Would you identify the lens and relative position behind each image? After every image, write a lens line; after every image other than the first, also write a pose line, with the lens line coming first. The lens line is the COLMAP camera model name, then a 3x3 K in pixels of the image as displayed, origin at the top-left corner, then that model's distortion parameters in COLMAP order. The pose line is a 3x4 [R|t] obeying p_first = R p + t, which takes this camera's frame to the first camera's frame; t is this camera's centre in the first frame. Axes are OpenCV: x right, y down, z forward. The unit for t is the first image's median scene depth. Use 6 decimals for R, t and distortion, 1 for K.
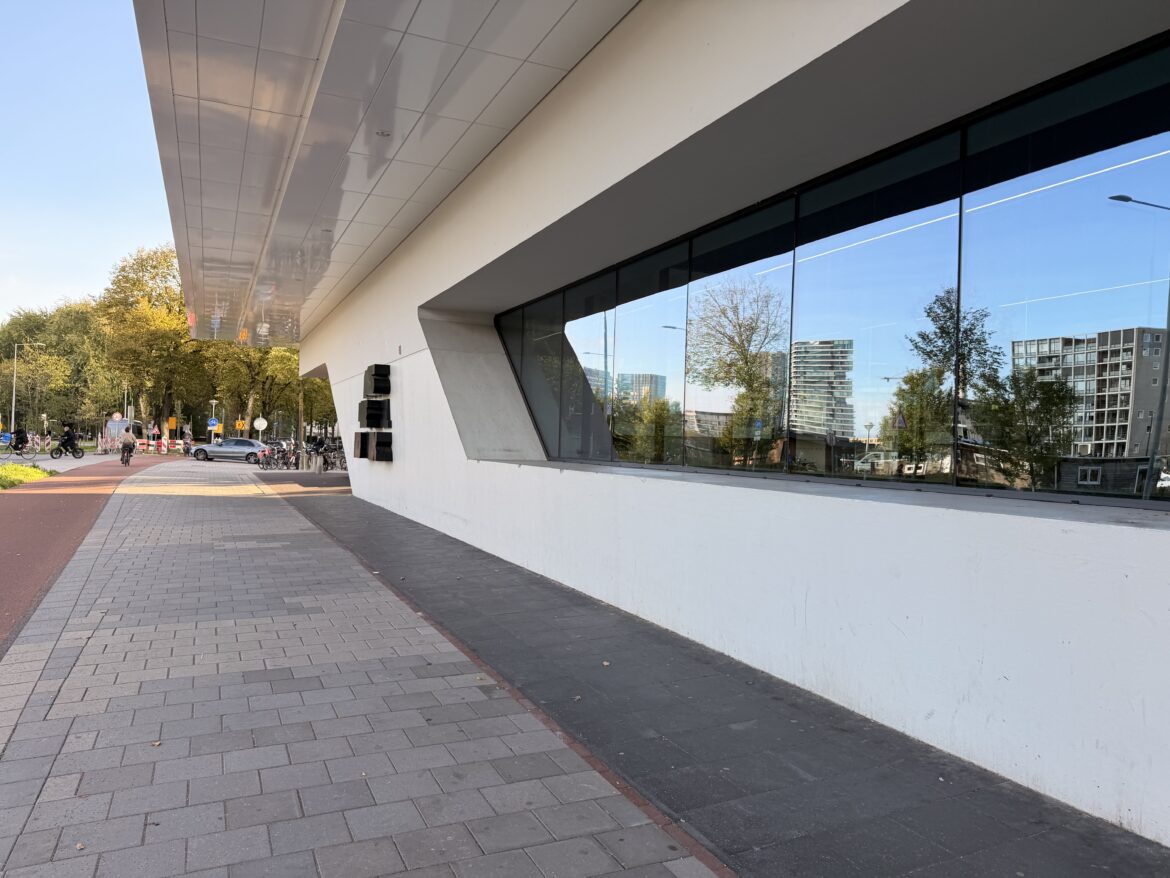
lens RADIAL K [[813.2, 0, 589.6], [0, 813.2, 430.4], [0, 0, 1]] dist [-0.003667, -0.004068]
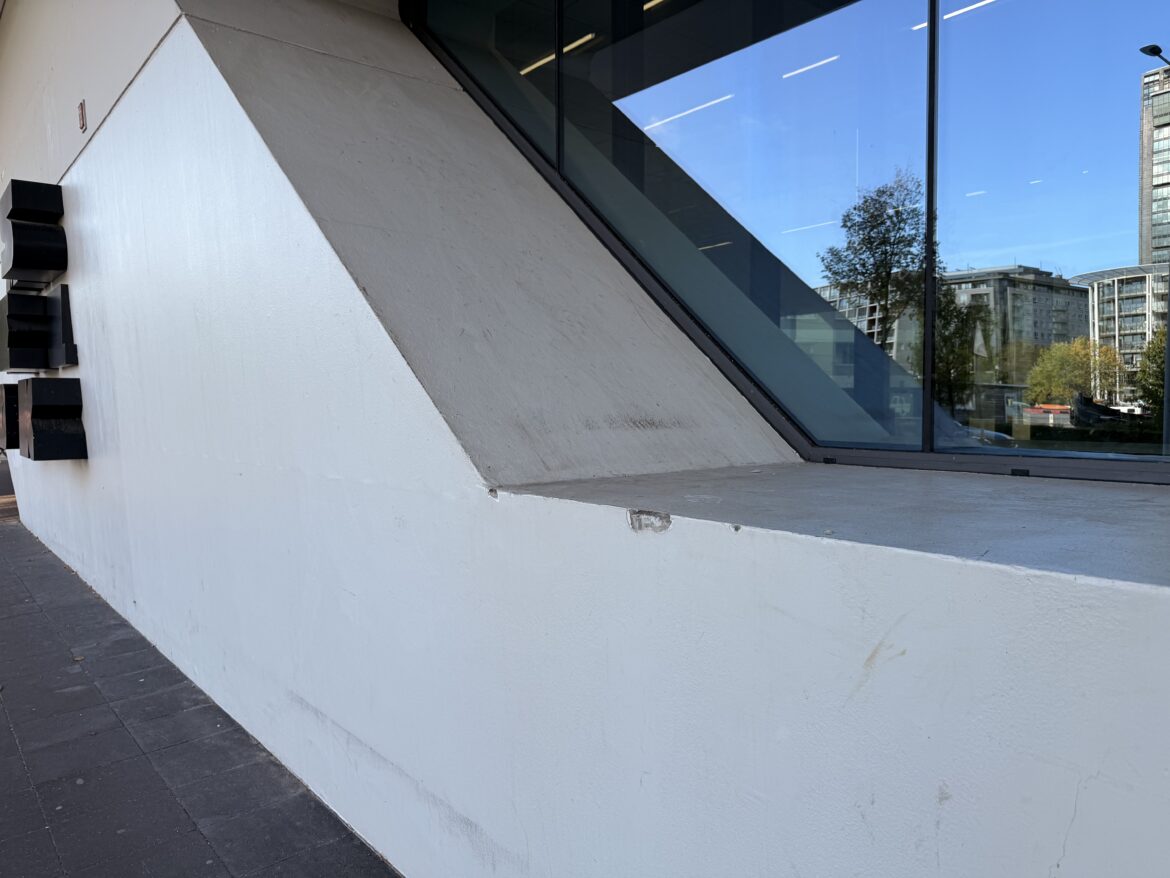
lens RADIAL K [[845.5, 0, 568.9], [0, 845.5, 435.1], [0, 0, 1]] dist [-0.000628, 0.000055]
pose [[0.972812, -0.043965, 0.227386, -0.055469], [0.029986, 0.997463, 0.064569, 0.004604], [-0.229648, -0.055995, 0.971662, 0.272204]]
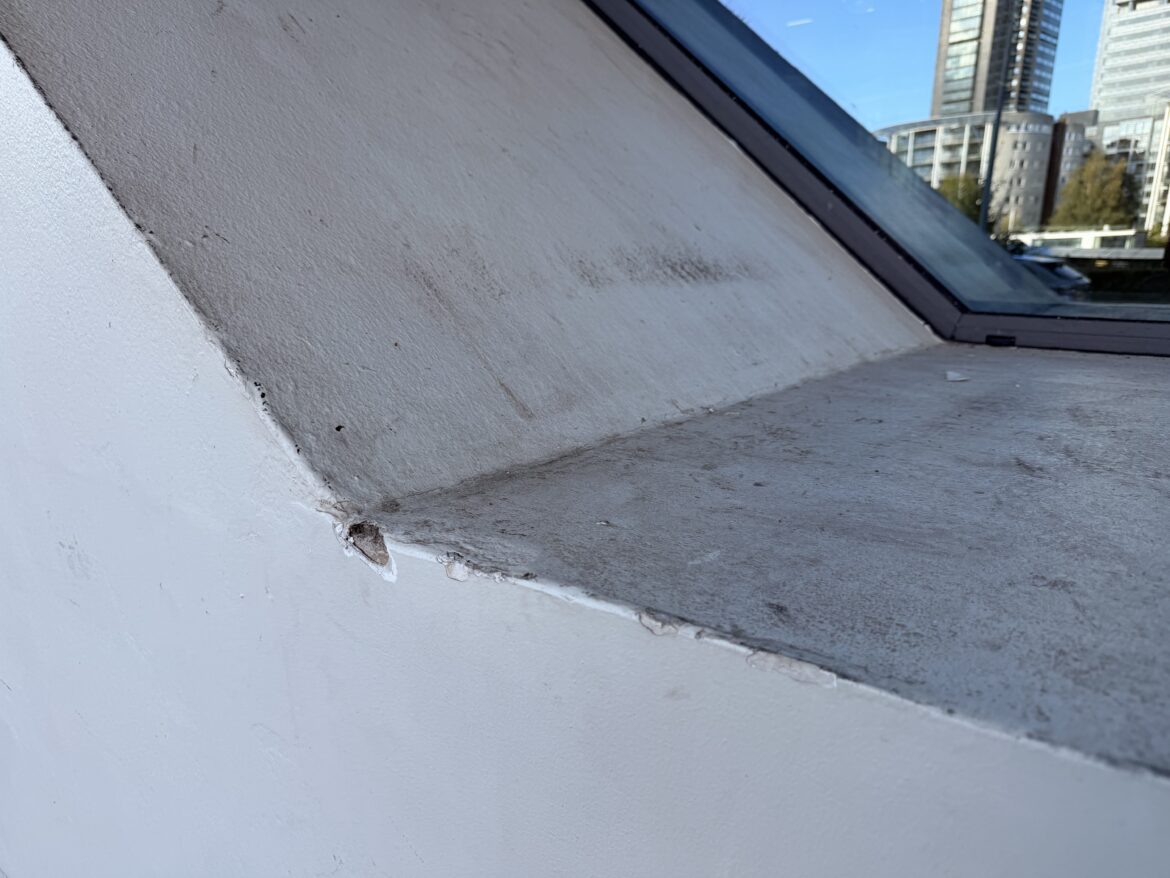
lens RADIAL K [[830.8, 0, 584.1], [0, 830.8, 478.2], [0, 0, 1]] dist [0.115996, -0.248421]
pose [[0.898982, -0.148367, 0.412091, -0.050346], [0.026164, 0.957388, 0.287616, 0.006773], [-0.437204, -0.247780, 0.864557, 0.312569]]
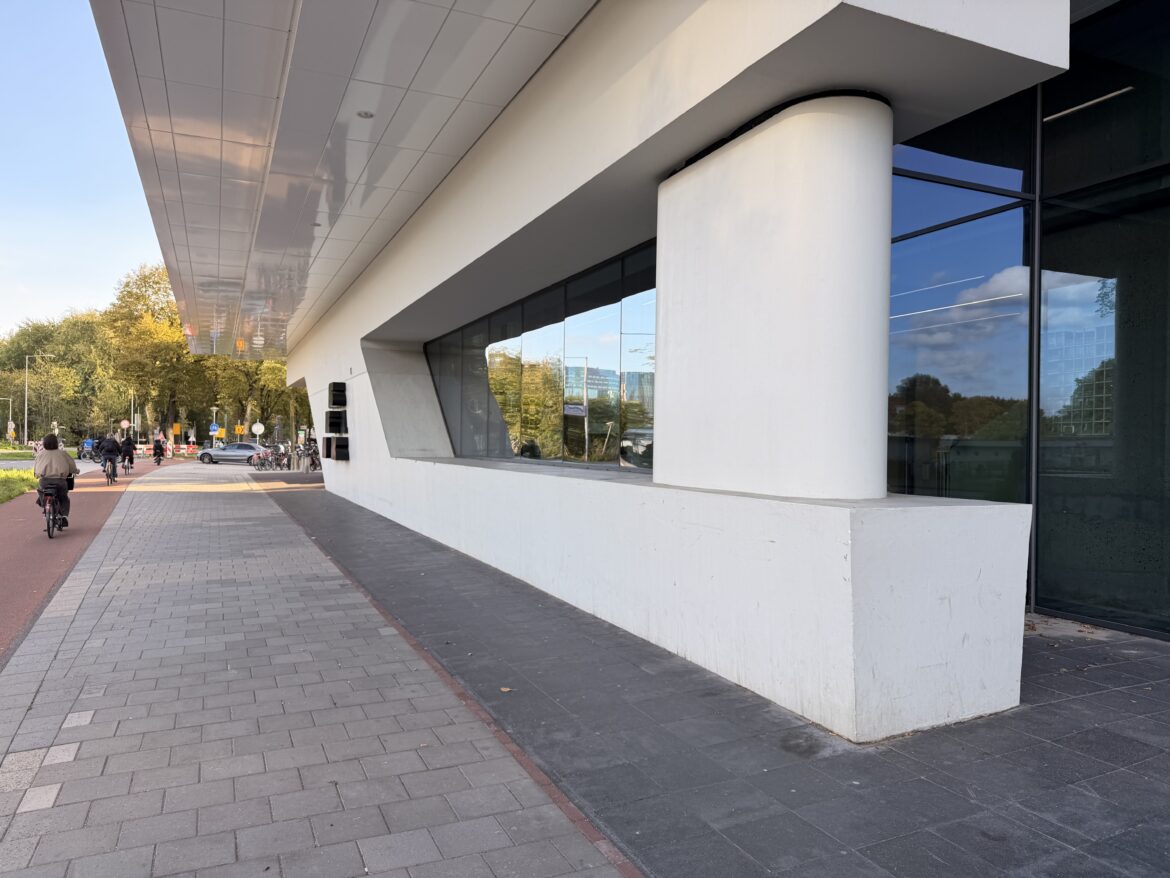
lens RADIAL K [[813.9, 0, 585.0], [0, 813.9, 439.0], [0, 0, 1]] dist [-0.001474, 0.001425]
pose [[0.999801, -0.016030, -0.011853, 0.061142], [0.016187, 0.999781, 0.013228, -0.002269], [0.011638, -0.013417, 0.999842, -0.109299]]
